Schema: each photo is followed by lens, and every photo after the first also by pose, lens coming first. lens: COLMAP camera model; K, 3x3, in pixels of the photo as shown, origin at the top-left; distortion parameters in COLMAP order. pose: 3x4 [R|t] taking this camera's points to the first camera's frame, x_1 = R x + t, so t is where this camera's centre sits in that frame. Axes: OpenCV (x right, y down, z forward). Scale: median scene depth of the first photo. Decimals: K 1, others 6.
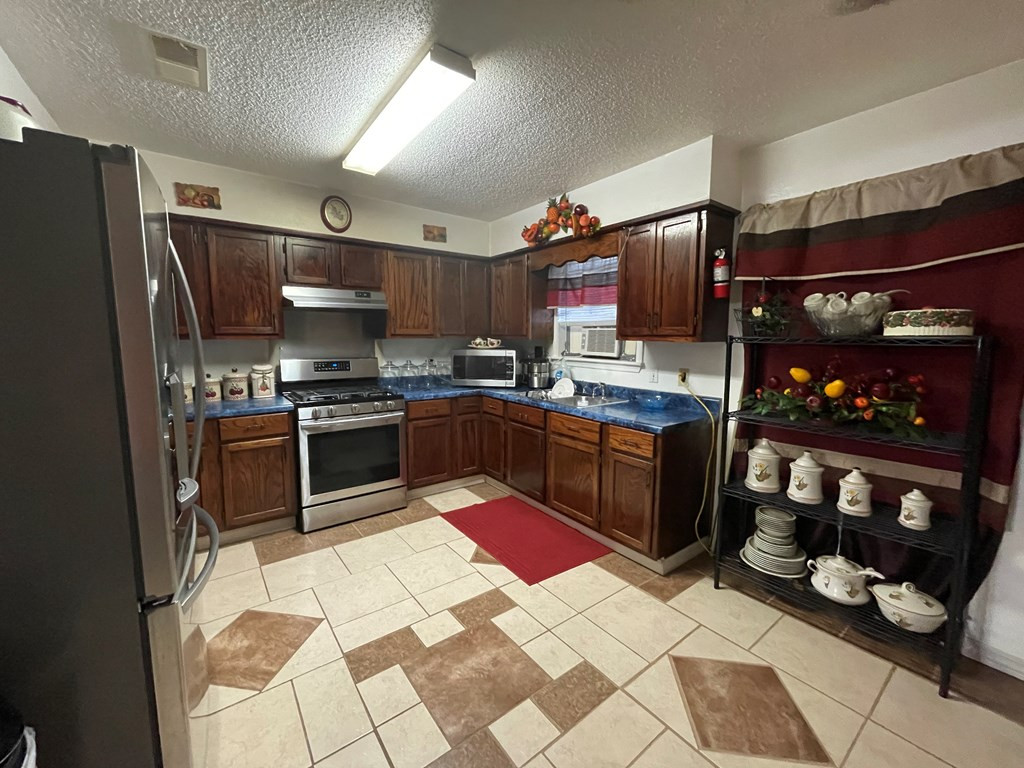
lens RADIAL K [[417.8, 0, 513.5], [0, 417.8, 380.5], [0, 0, 1]] dist [0.006066, -0.000220]
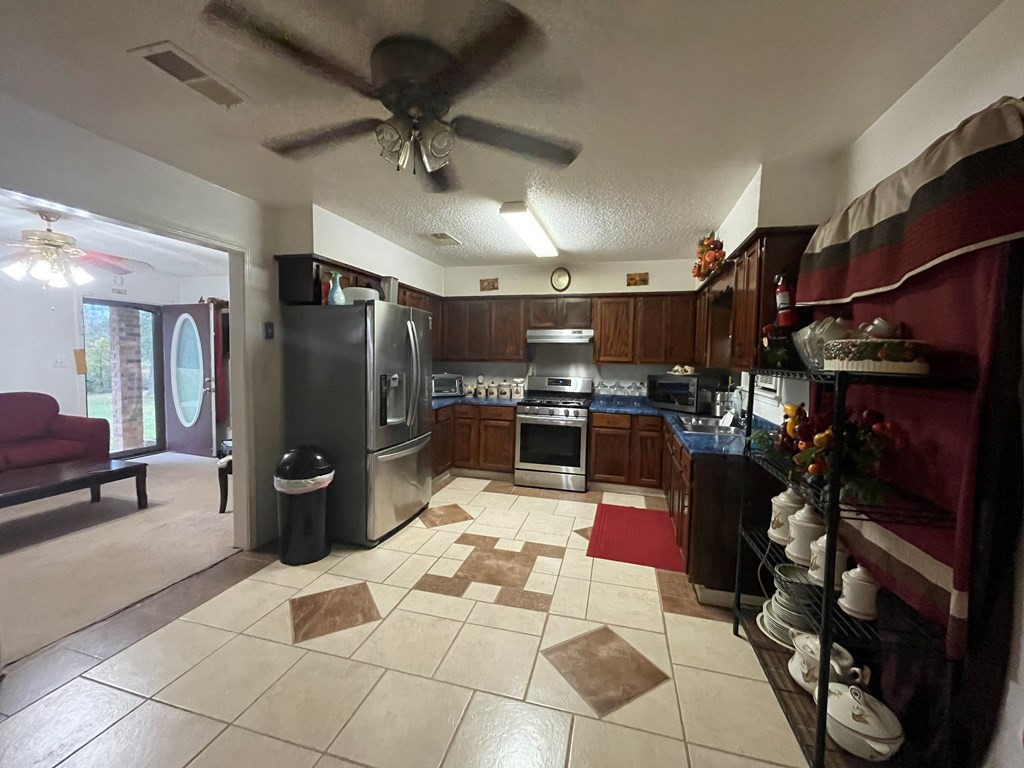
lens RADIAL K [[417.8, 0, 513.5], [0, 417.8, 380.5], [0, 0, 1]] dist [0.006066, -0.000220]
pose [[0.619172, 0.051416, -0.783570, 0.791186], [-0.100413, 0.994846, -0.014066, -0.006151], [0.778809, 0.087390, 0.621144, -0.019114]]
